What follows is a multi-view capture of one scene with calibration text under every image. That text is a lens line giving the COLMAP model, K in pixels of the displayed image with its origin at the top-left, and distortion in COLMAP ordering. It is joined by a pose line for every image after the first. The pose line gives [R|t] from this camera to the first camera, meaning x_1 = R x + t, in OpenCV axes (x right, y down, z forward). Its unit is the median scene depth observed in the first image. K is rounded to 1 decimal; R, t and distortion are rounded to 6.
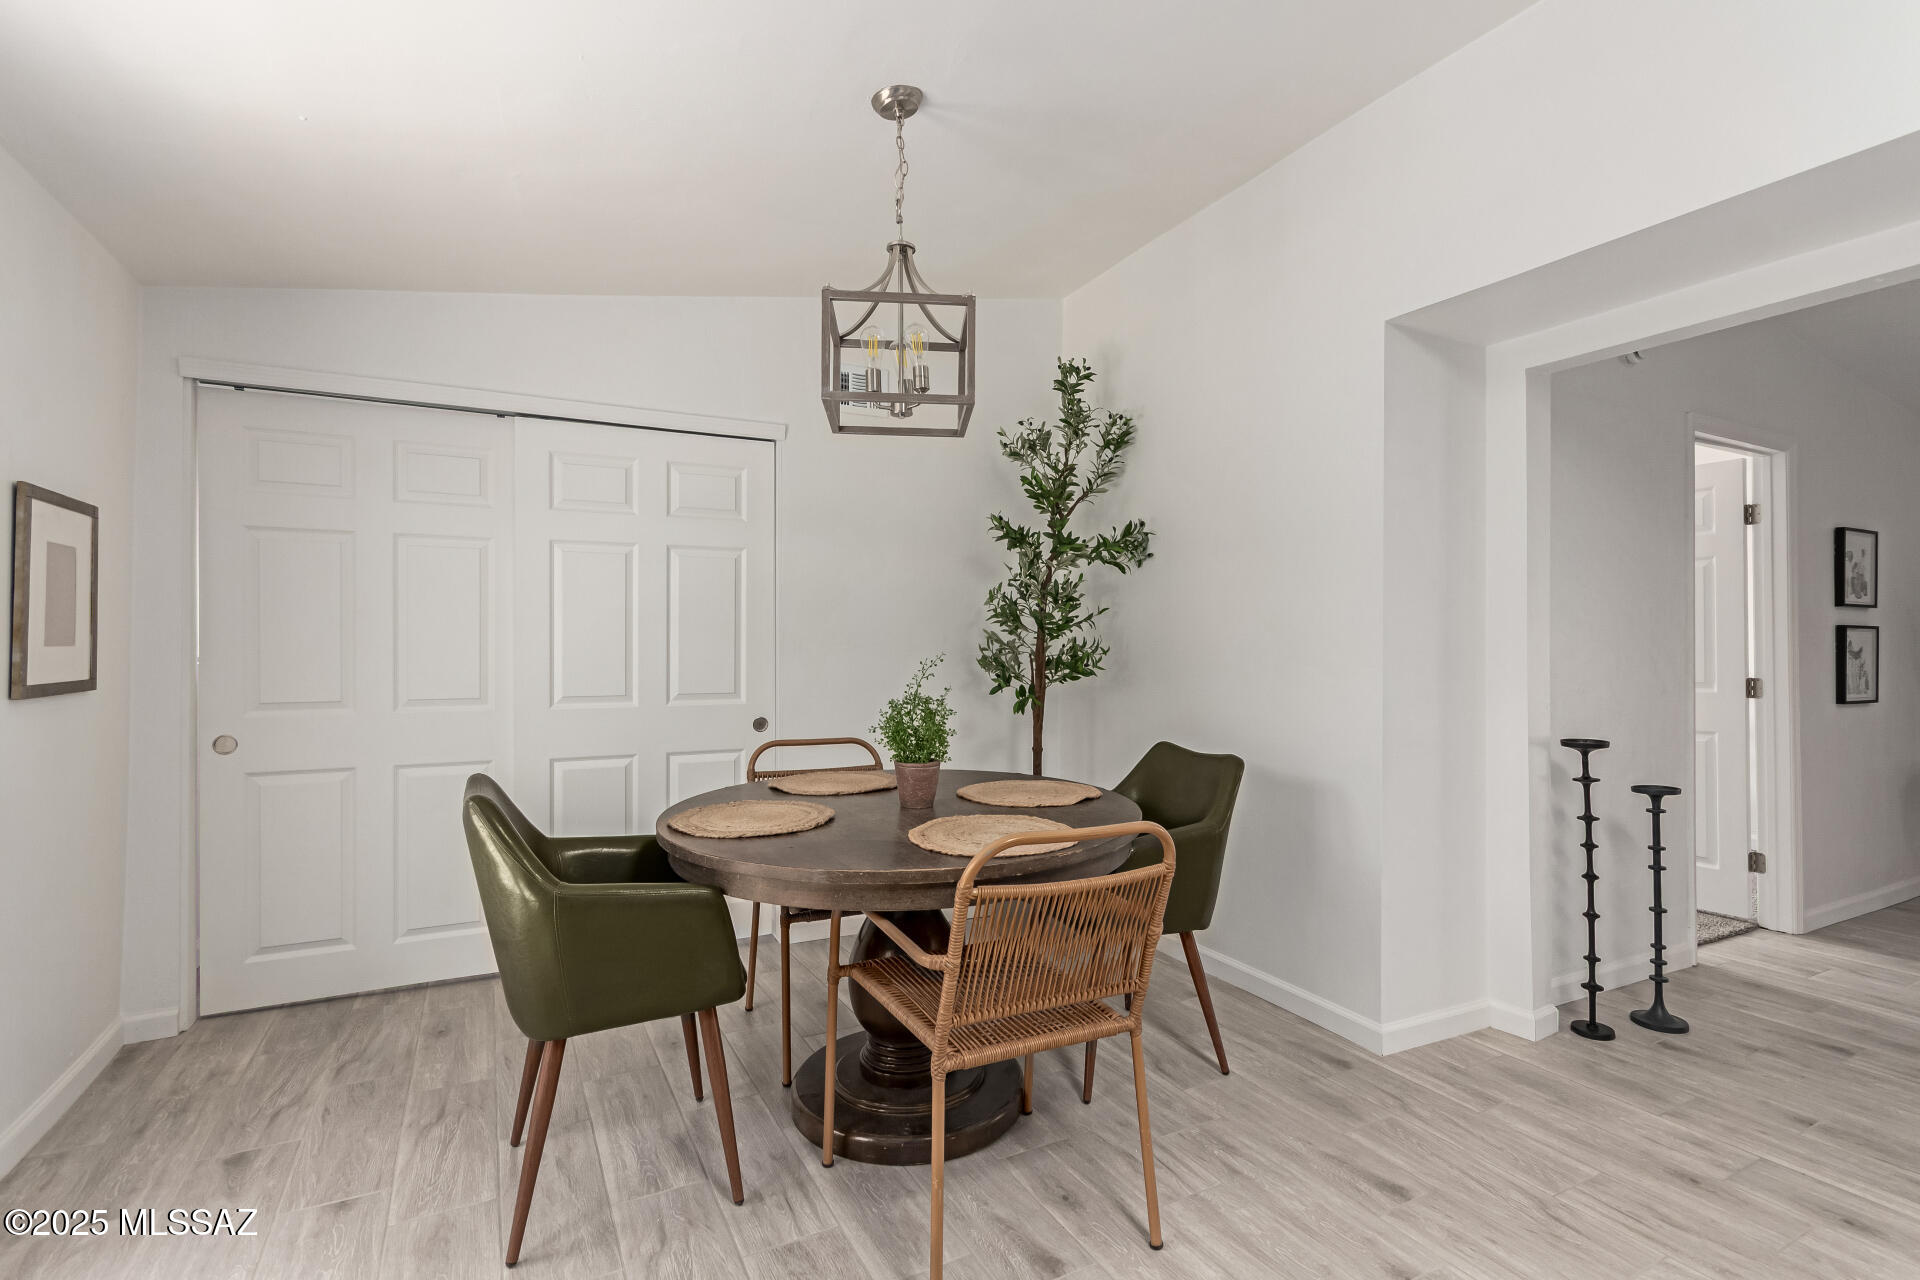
lens RADIAL K [[894.0, 0, 967.6], [0, 894.0, 647.2], [0, 0, 1]] dist [0.007739, 0.000400]
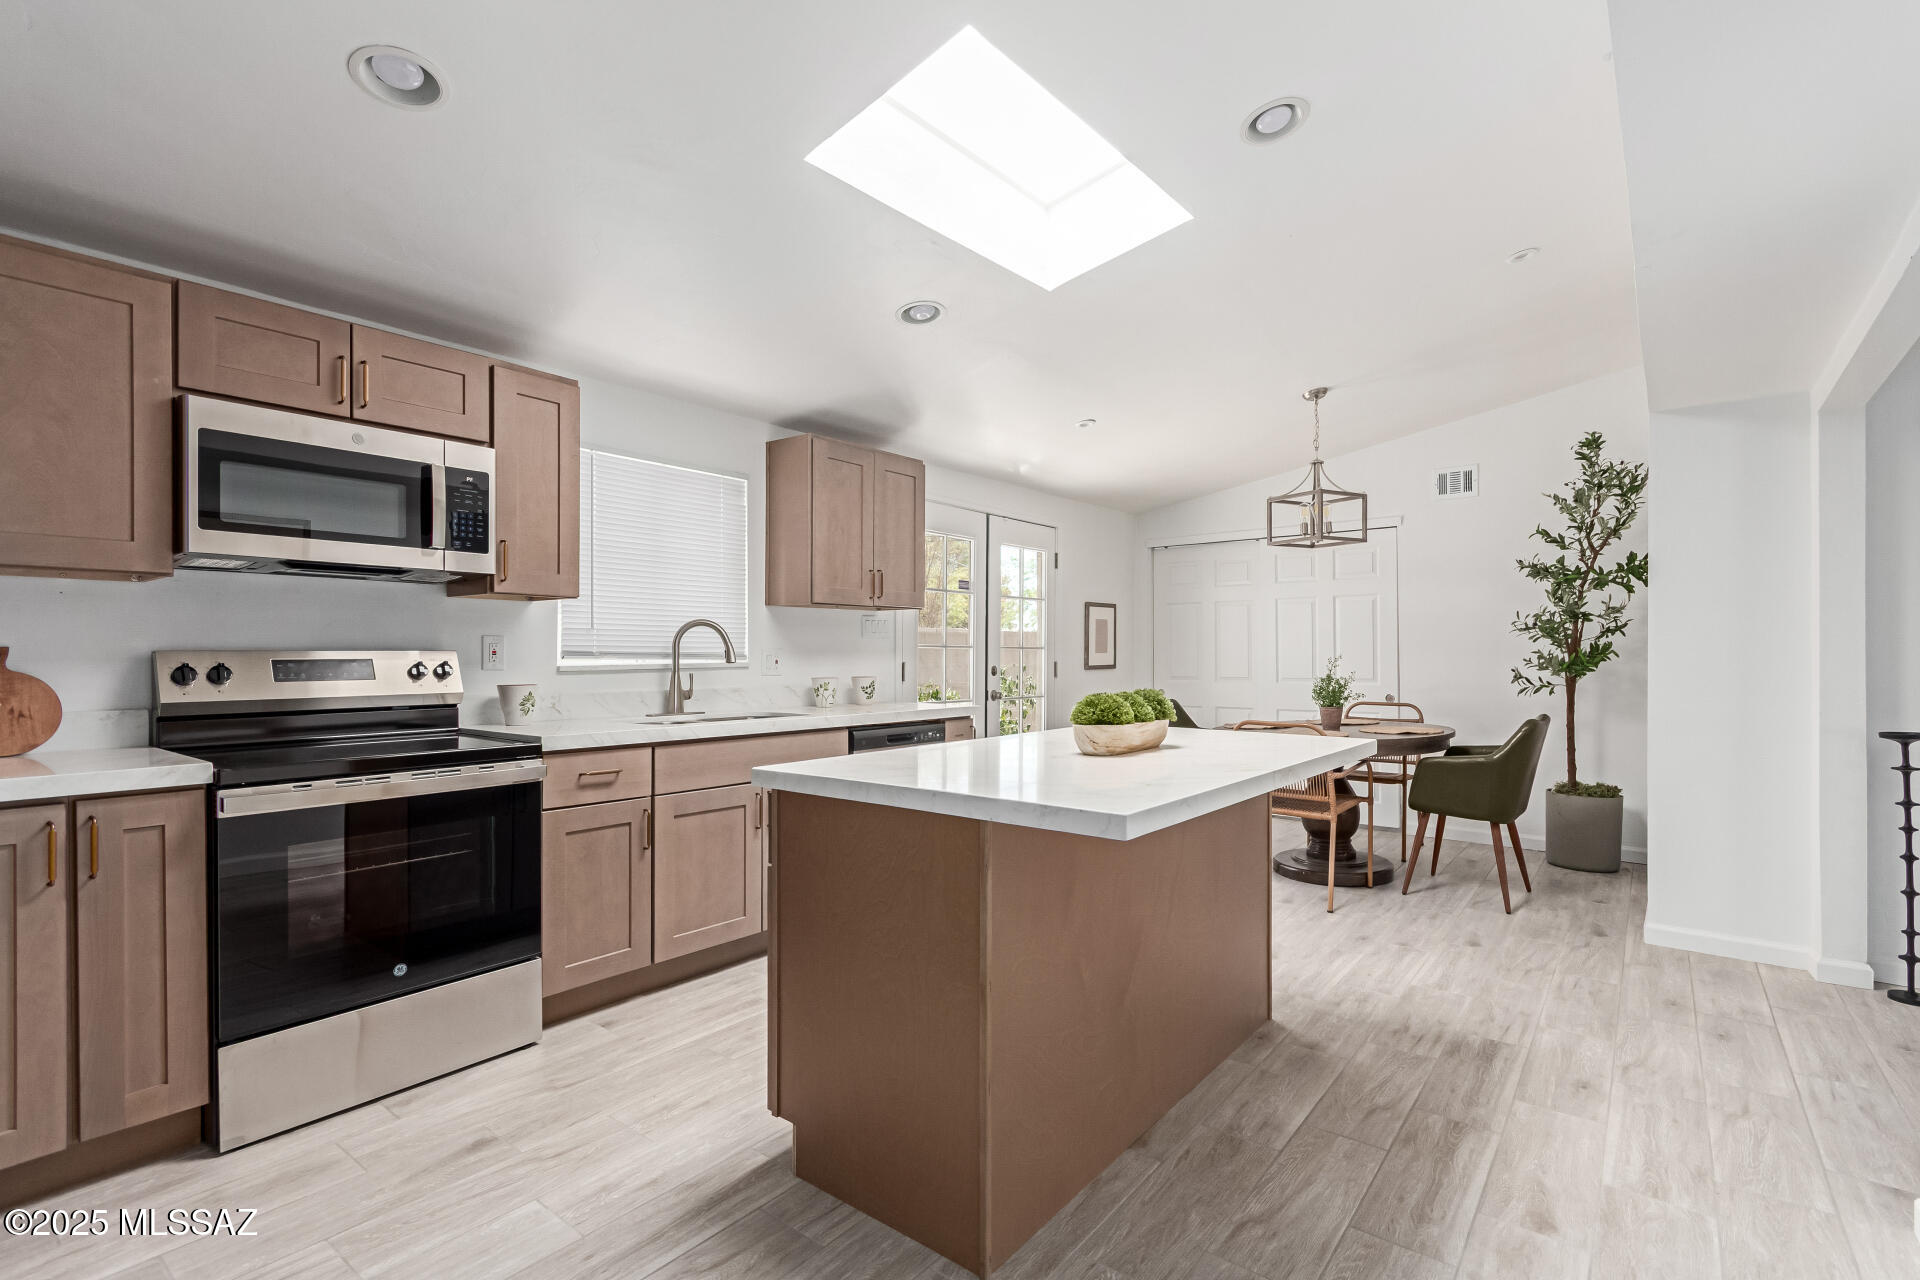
lens RADIAL K [[885.7, 0, 971.5], [0, 885.7, 649.4], [0, 0, 1]] dist [0.003324, -0.000142]
pose [[0.407781, -0.009030, -0.913035, 1.241428], [0.002033, 0.999958, -0.008982, 0.009788], [0.913077, 0.001807, 0.407782, -0.493208]]
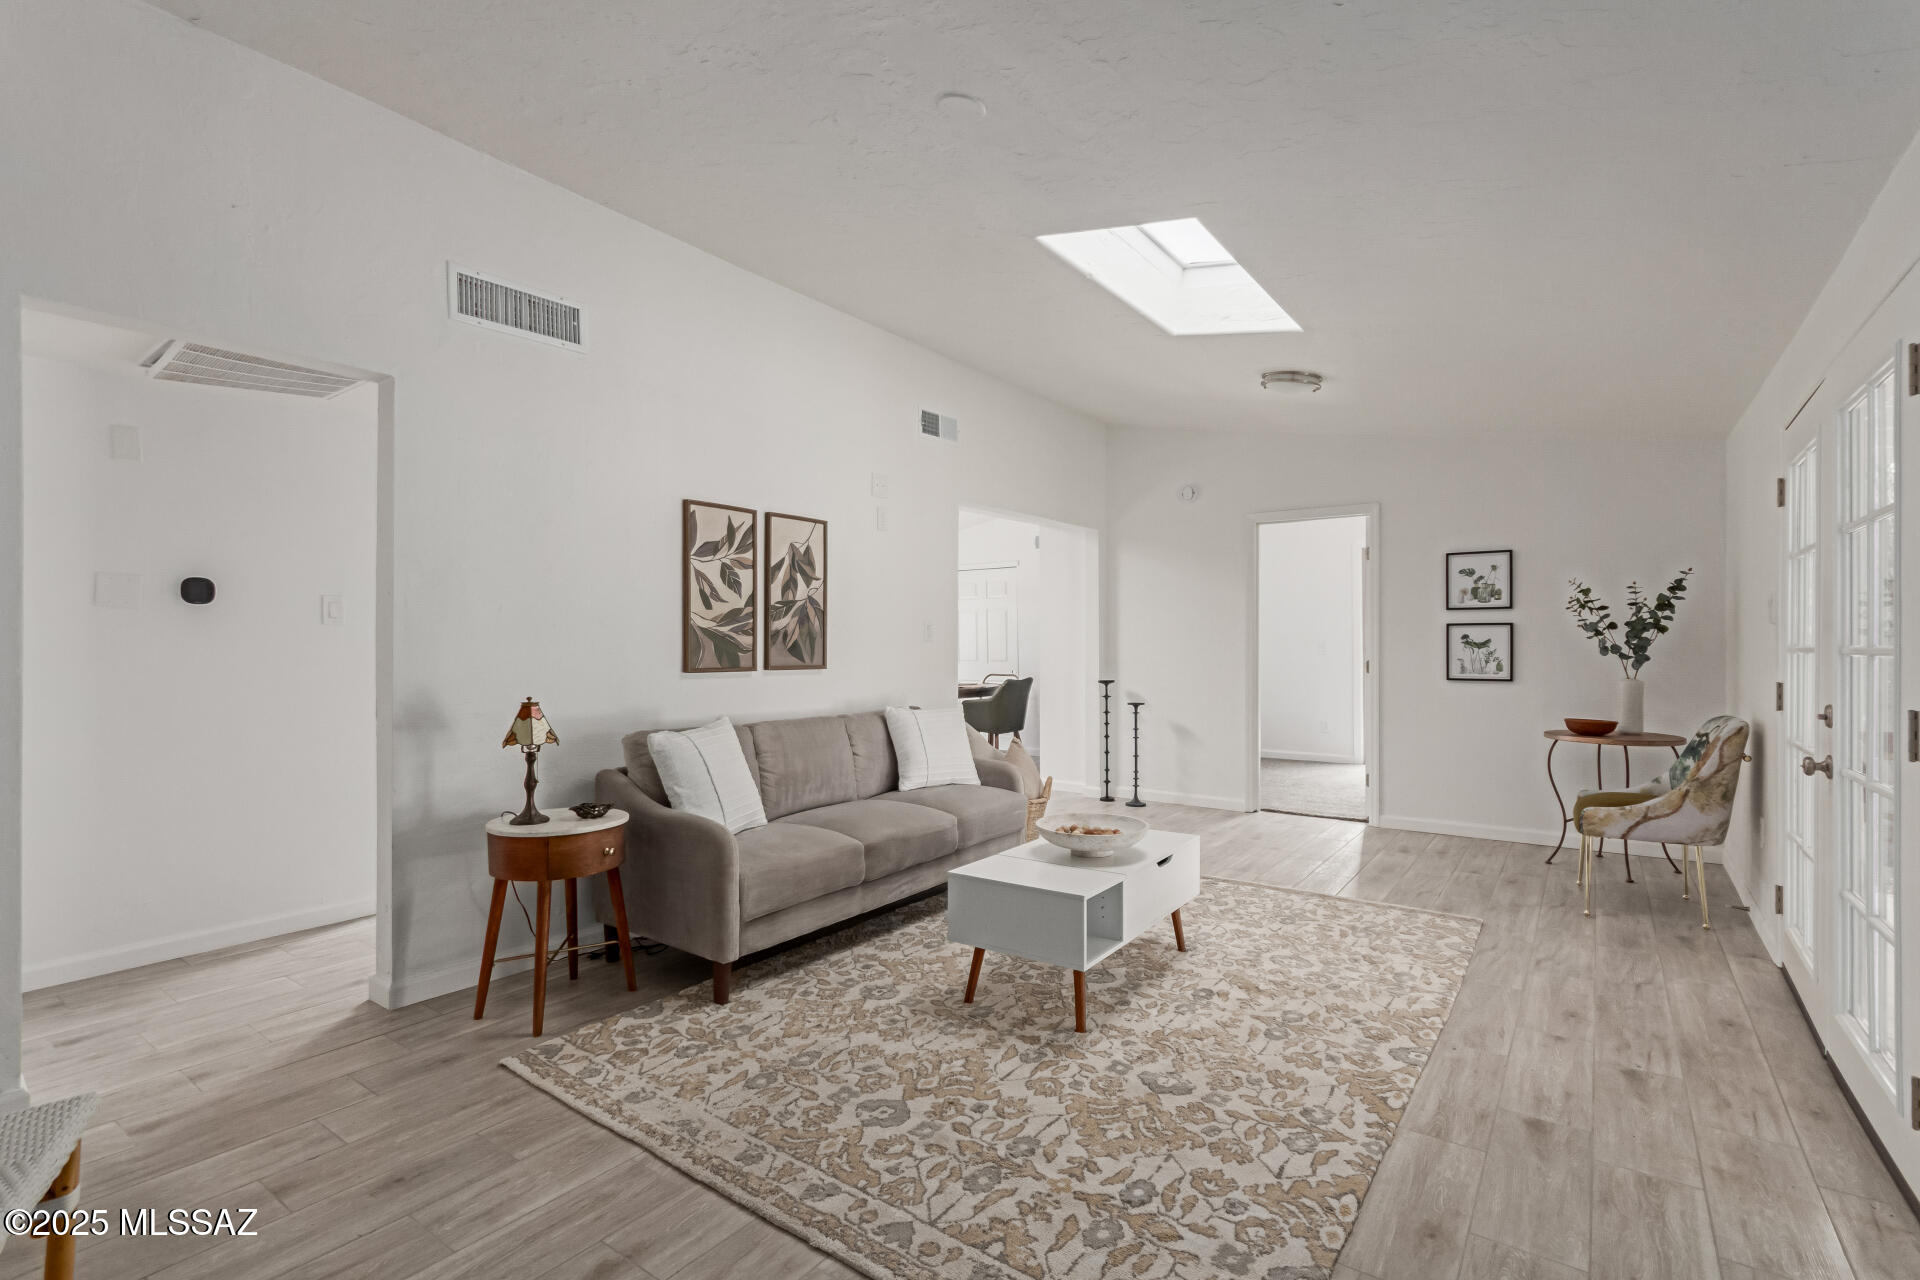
lens RADIAL K [[885.7, 0, 971.5], [0, 885.7, 649.4], [0, 0, 1]] dist [0.003324, -0.000142]
pose [[0.449371, -0.000244, -0.893345, 2.713269], [0.002259, 0.999997, 0.000864, 0.018448], [0.893342, -0.002406, 0.449370, -0.404787]]
